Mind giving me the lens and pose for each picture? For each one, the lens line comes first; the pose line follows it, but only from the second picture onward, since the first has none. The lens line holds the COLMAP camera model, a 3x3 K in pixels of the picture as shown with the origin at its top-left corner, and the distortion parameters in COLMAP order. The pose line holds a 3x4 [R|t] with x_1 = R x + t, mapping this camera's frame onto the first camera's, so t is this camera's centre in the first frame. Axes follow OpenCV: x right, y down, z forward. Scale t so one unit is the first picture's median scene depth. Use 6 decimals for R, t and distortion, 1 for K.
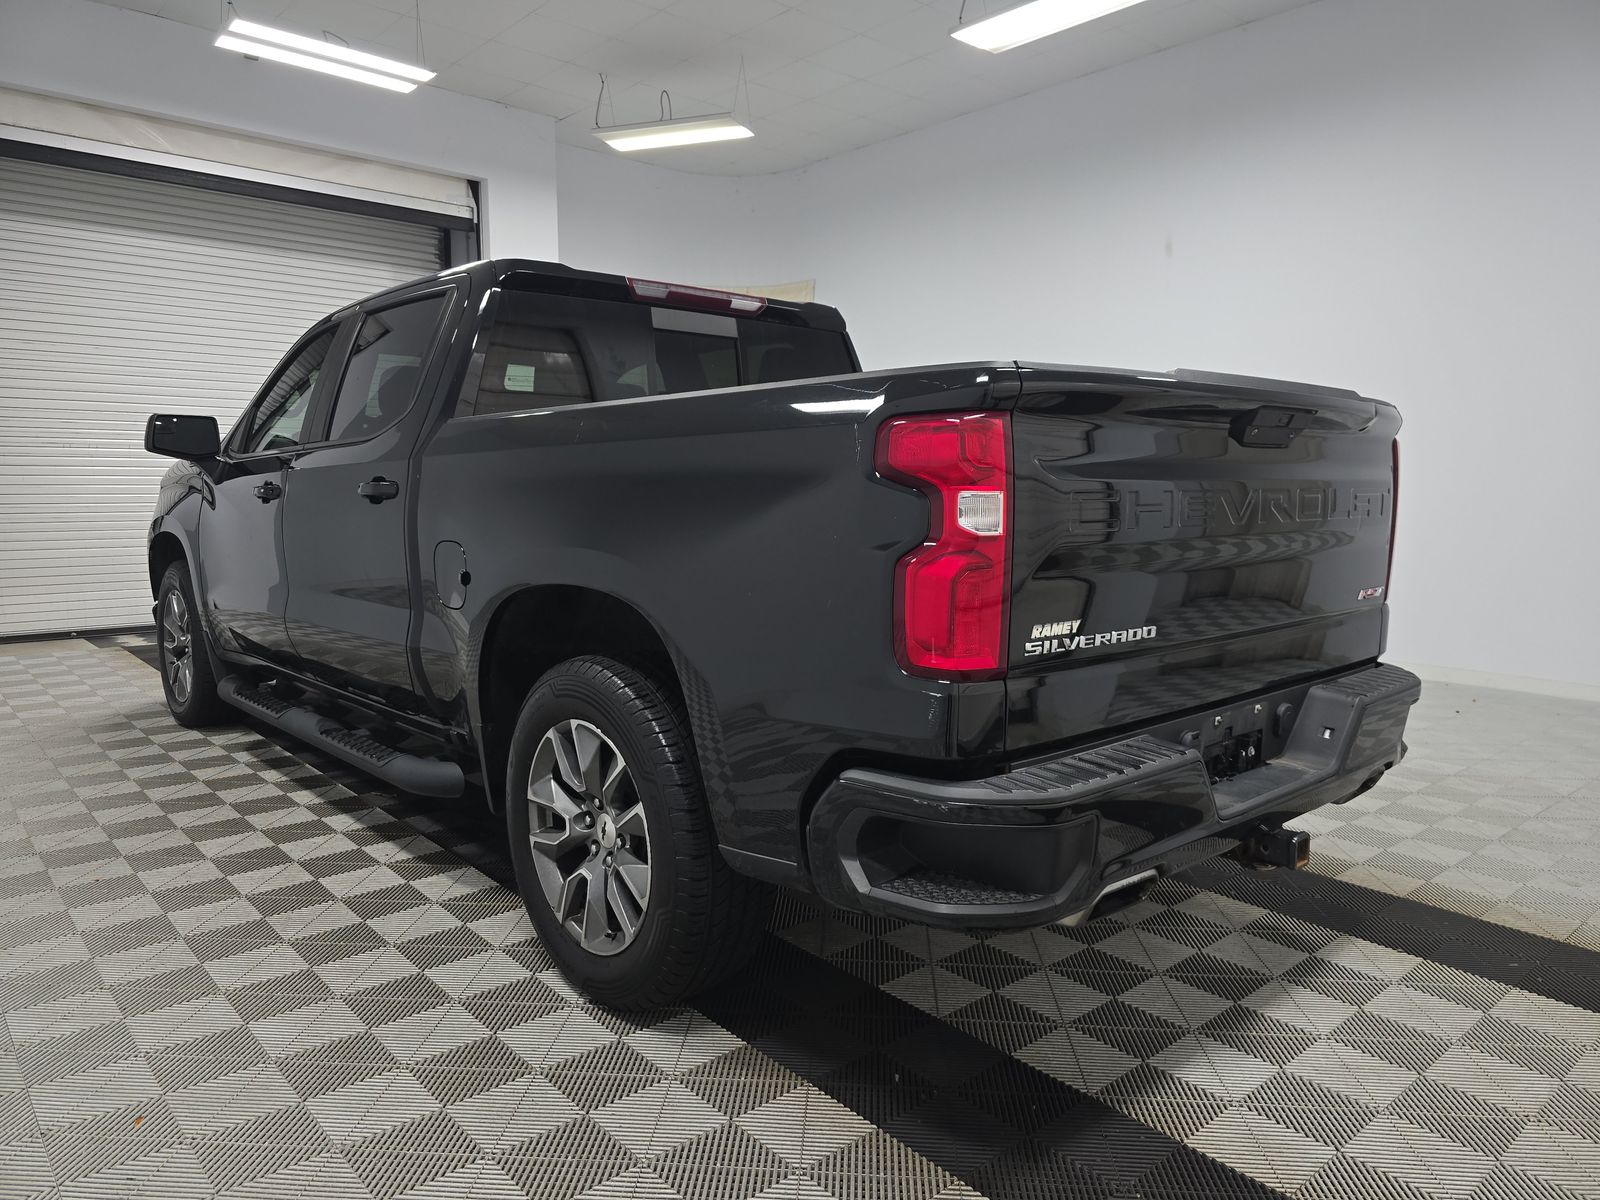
lens RADIAL K [[1083.9, 0, 800.9], [0, 1083.9, 638.7], [0, 0, 1]] dist [0.020128, -0.000819]
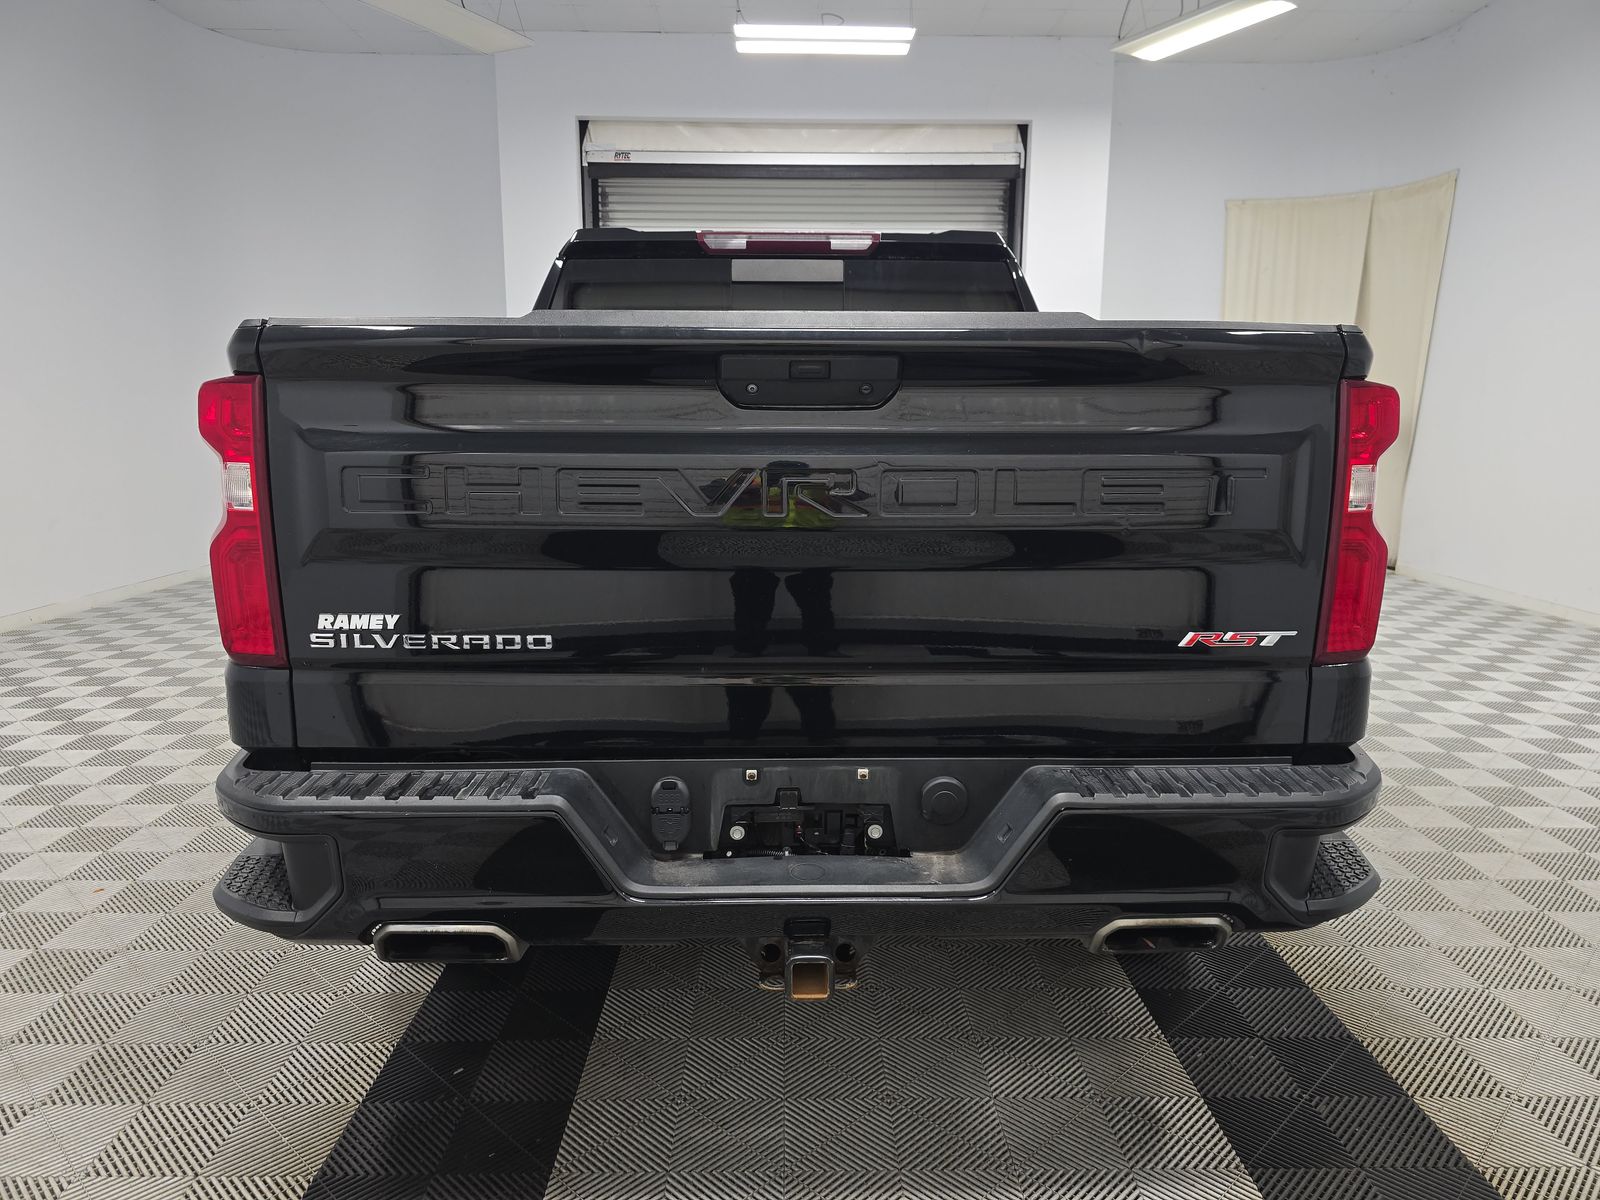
lens RADIAL K [[1083.9, 0, 800.9], [0, 1083.9, 638.7], [0, 0, 1]] dist [0.020128, -0.000819]
pose [[0.758763, 0.121345, -0.639964, 0.646675], [-0.091045, 0.992607, 0.080264, -0.059618], [0.644972, -0.002636, 0.764201, 0.335921]]
